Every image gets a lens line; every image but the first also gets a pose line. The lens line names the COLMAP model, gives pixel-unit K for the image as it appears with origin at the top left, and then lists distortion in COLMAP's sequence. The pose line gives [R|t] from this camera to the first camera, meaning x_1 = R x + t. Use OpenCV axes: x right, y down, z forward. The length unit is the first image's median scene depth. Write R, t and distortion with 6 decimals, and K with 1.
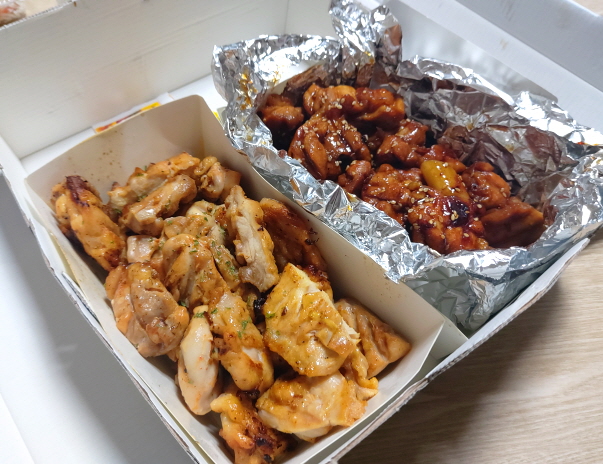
lens RADIAL K [[472.9, 0, 301.6], [0, 472.9, 221.9], [0, 0, 1]] dist [0.000507, -0.097591]
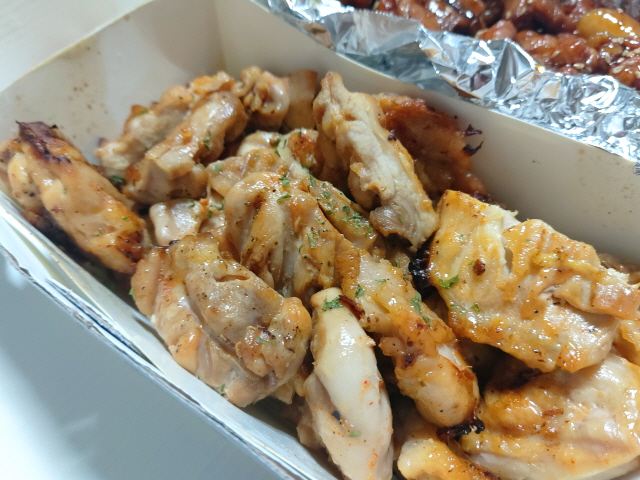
lens RADIAL K [[495.5, 0, 320.0], [0, 495.5, 240.0], [0, 0, 1]] dist [-0.033314, -0.009003]
pose [[0.977648, -0.196494, 0.074797, -0.232382], [0.195595, 0.980496, 0.019231, 0.103956], [-0.077117, -0.004171, 0.997013, 0.417070]]
